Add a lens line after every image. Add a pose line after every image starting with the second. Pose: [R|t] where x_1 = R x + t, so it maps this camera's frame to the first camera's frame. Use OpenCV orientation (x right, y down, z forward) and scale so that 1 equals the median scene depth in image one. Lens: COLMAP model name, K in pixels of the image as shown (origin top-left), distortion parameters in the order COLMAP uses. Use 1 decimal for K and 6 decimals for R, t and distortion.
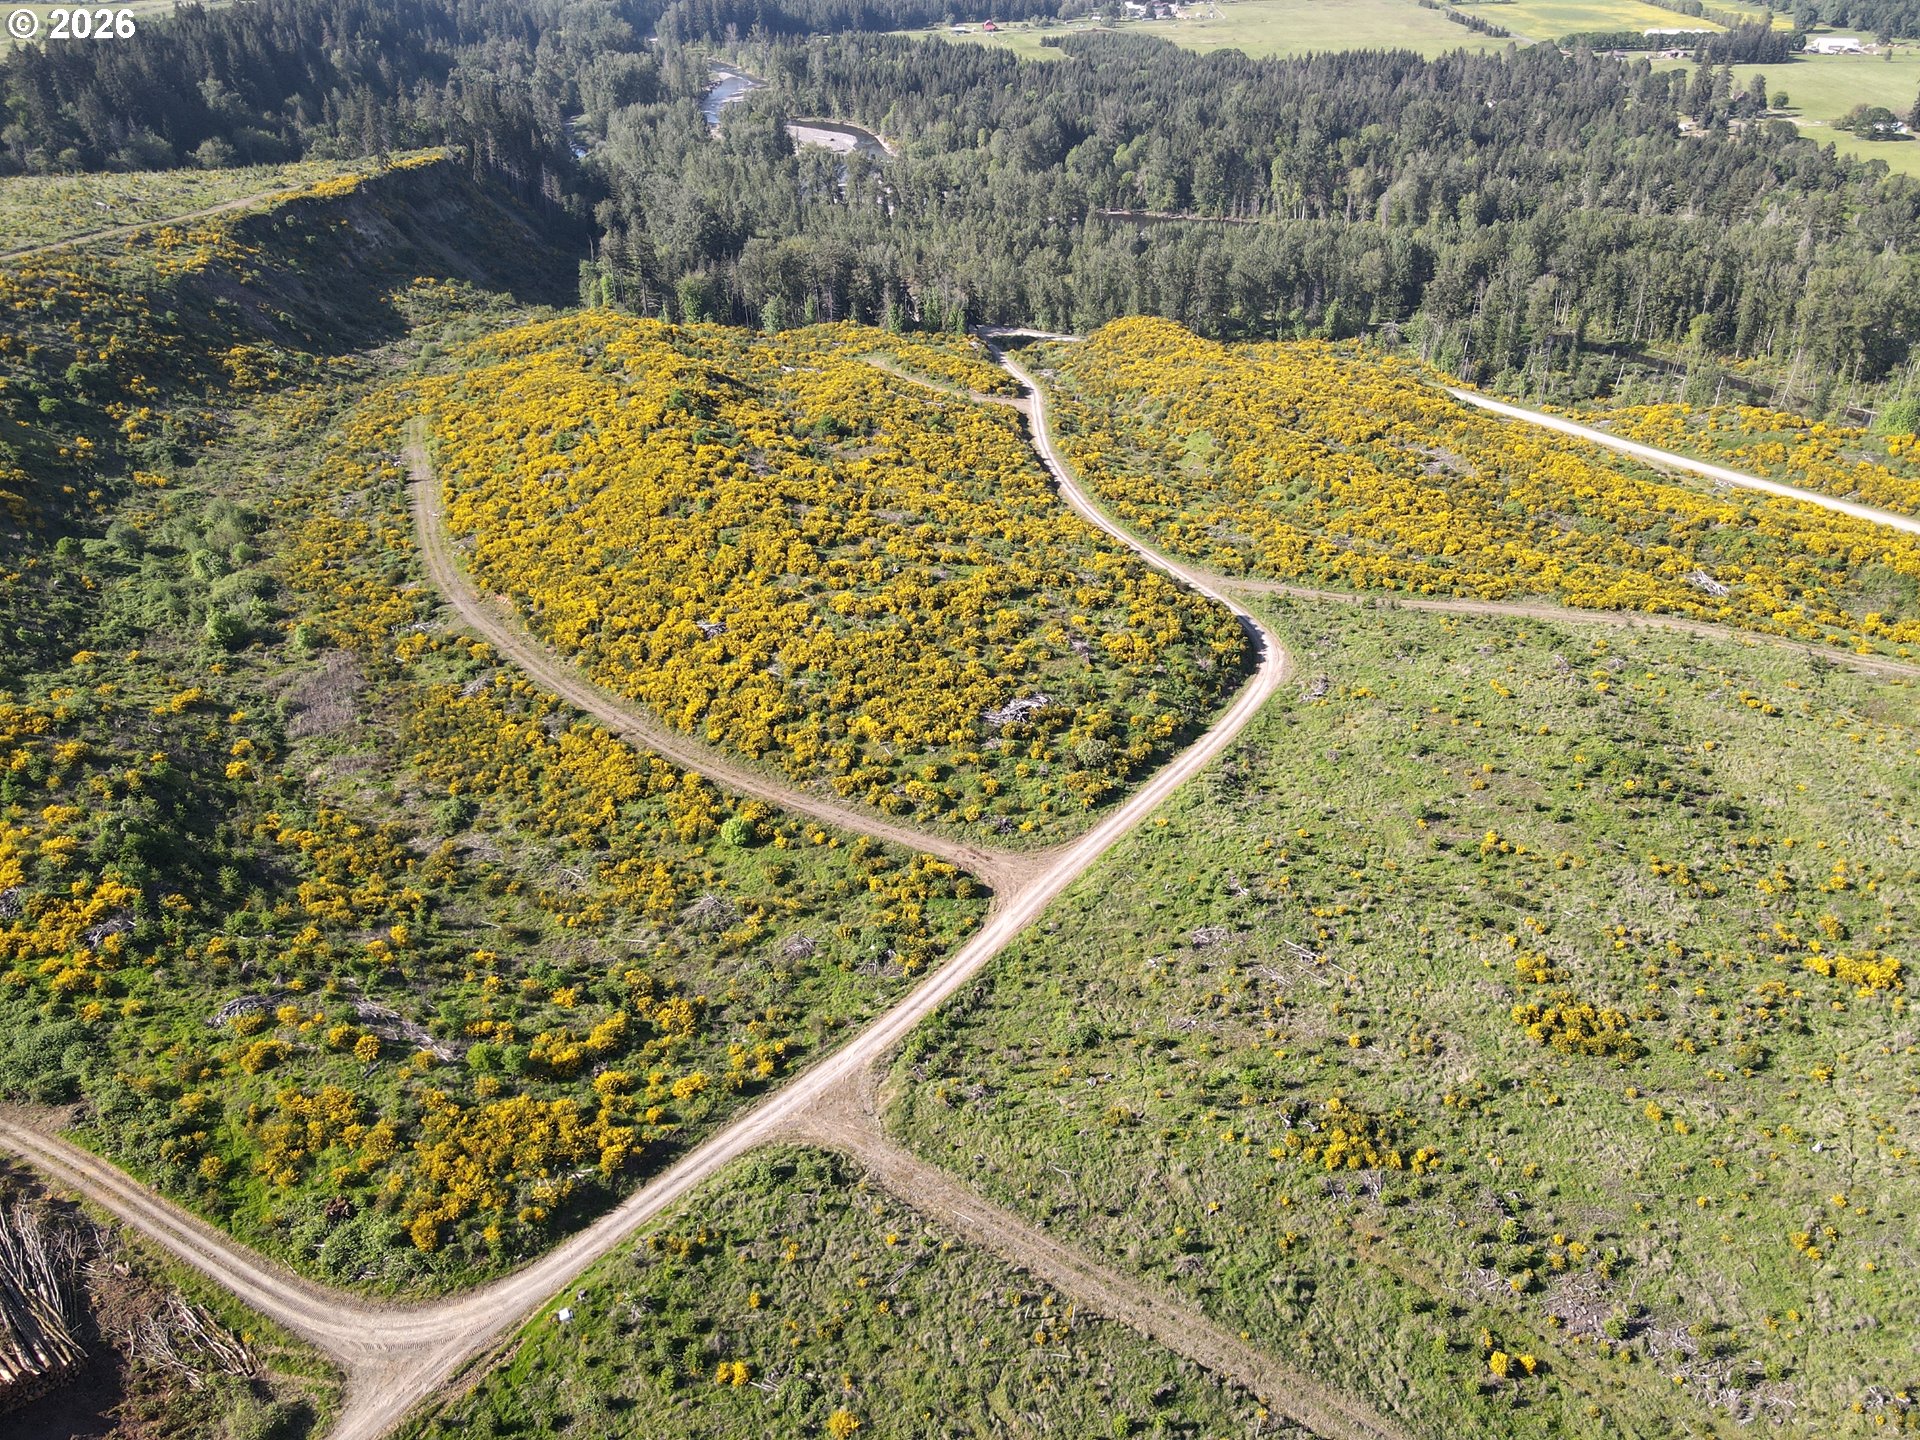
lens RADIAL K [[1407.1, 0, 960.0], [0, 1407.1, 720.0], [0, 0, 1]] dist [0.054147, -0.042315]
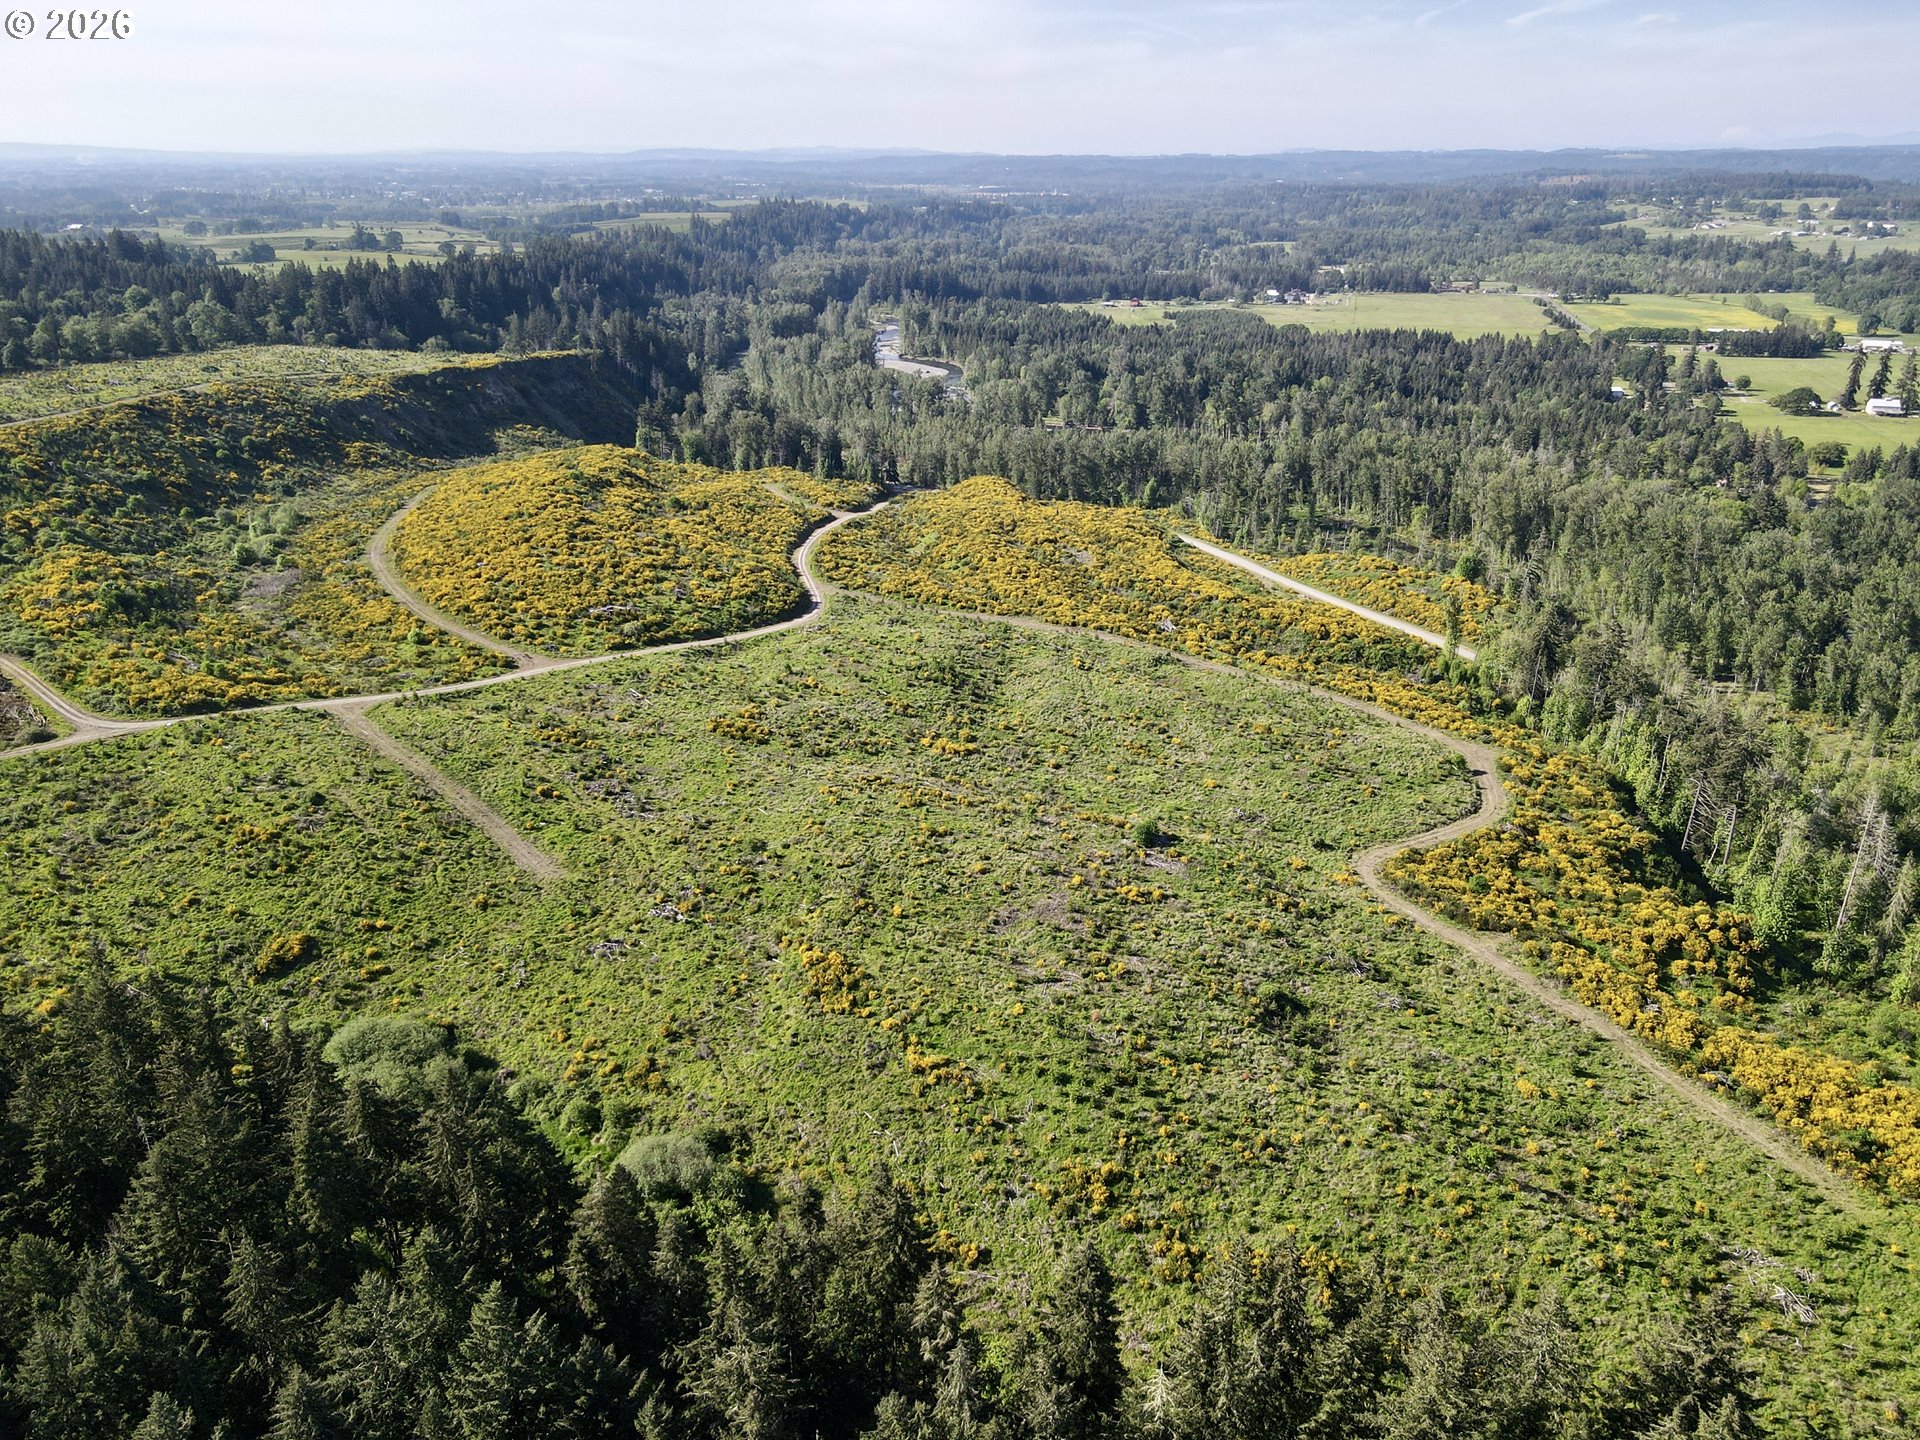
lens RADIAL K [[1407.1, 0, 960.0], [0, 1407.1, 720.0], [0, 0, 1]] dist [0.054147, -0.042315]
pose [[0.976322, 0.097921, -0.192889, 0.369301], [-0.129968, 0.978328, -0.161194, 0.159753], [0.172925, 0.182446, 0.967890, -0.265130]]
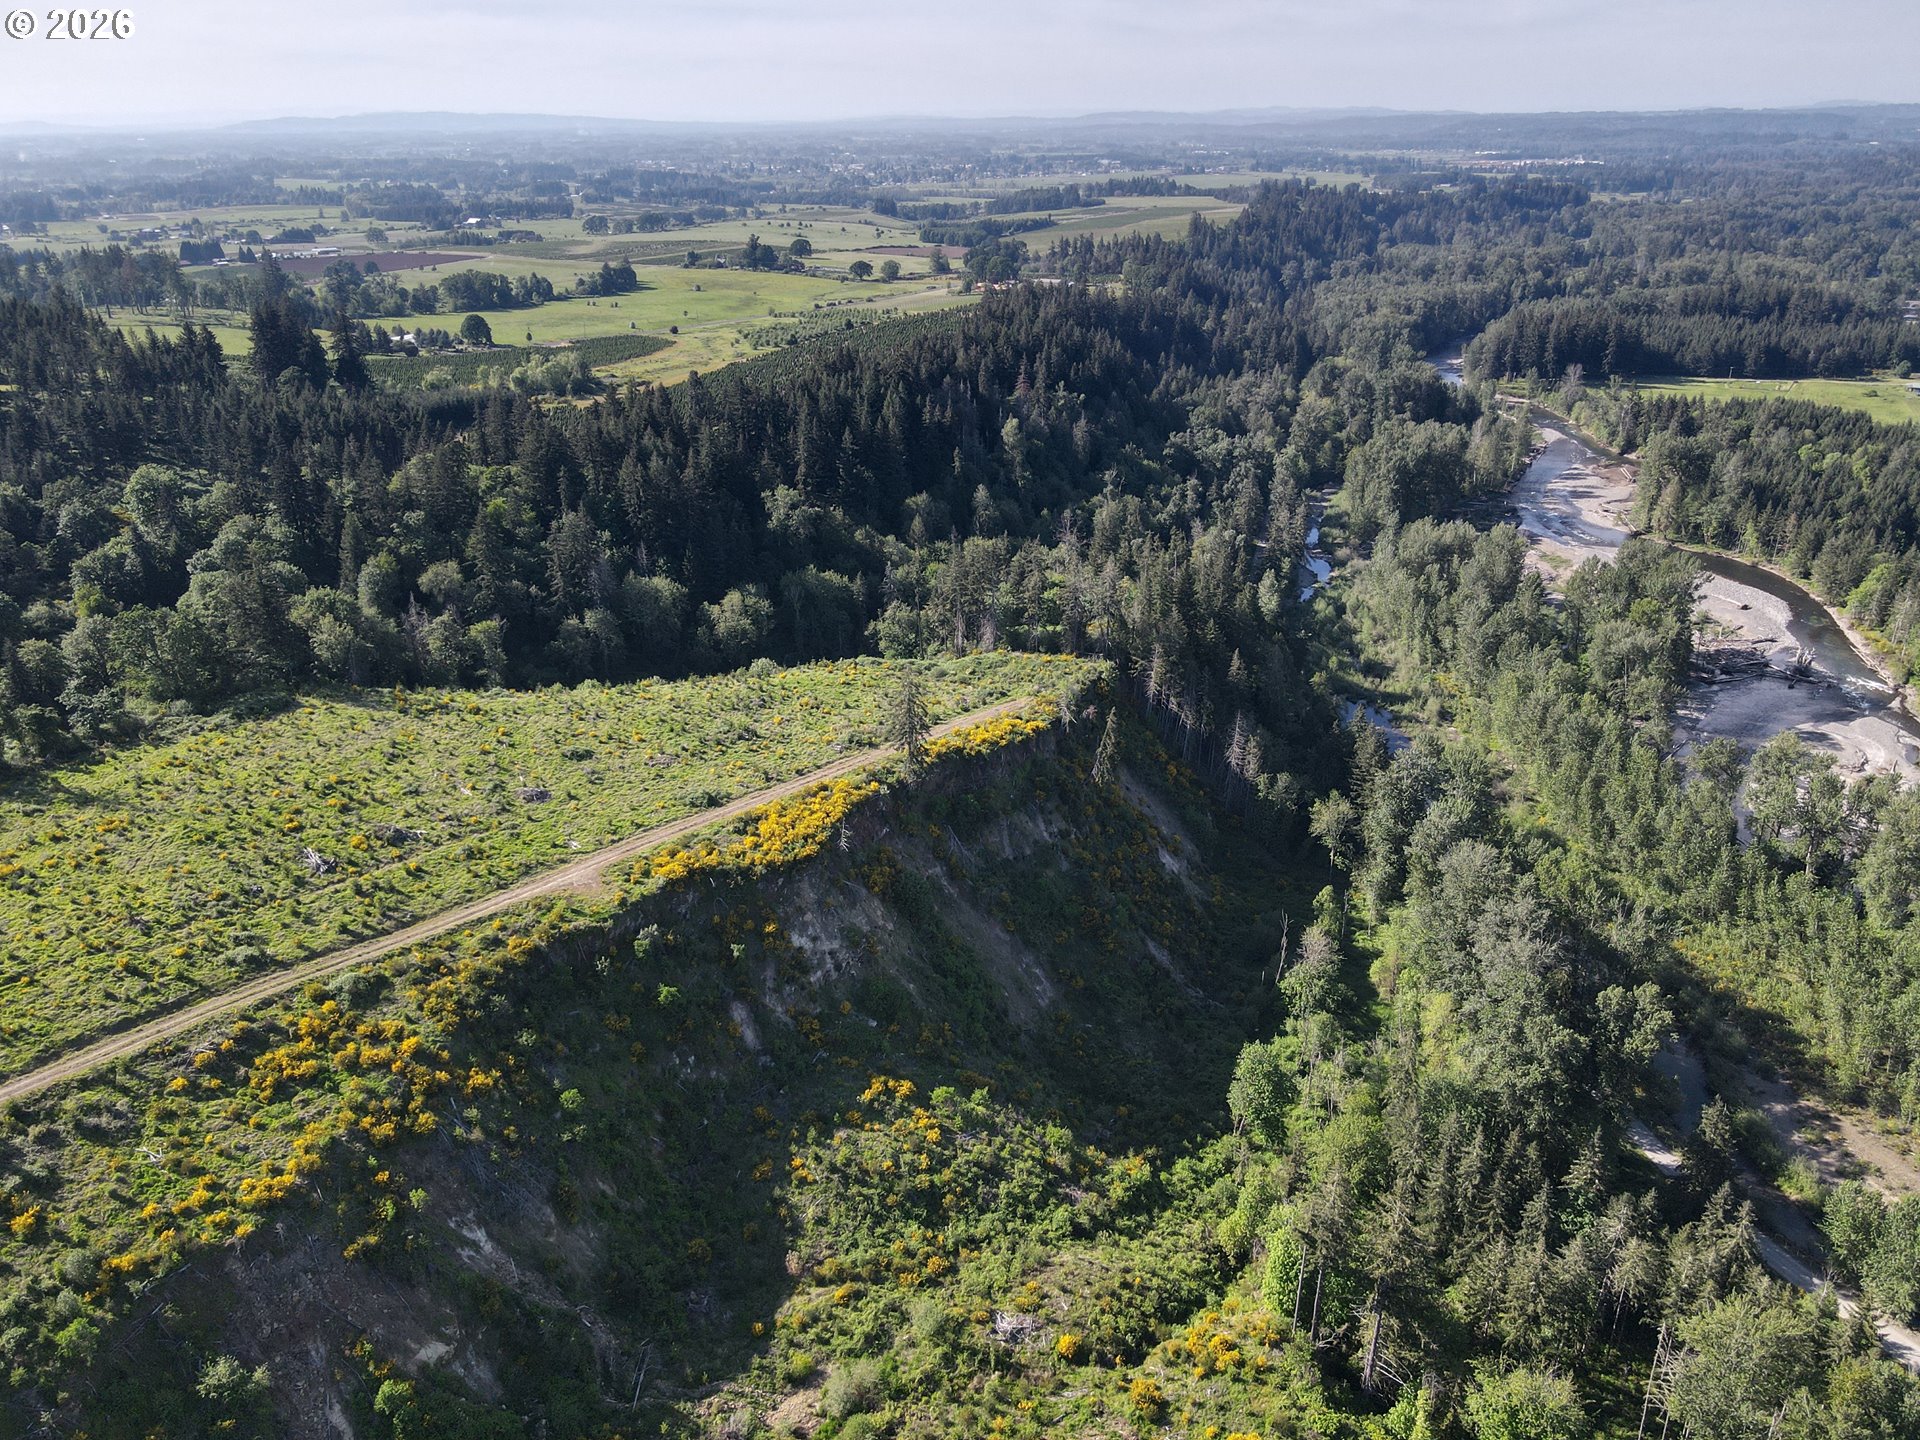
lens RADIAL K [[1412.6, 0, 960.0], [0, 1412.6, 720.0], [0, 0, 1]] dist [0.014748, 0.008676]
pose [[0.875521, 0.203381, -0.438292, -0.189975], [-0.265491, 0.960387, -0.084689, -0.396531], [0.403706, 0.190510, 0.894834, 0.602728]]
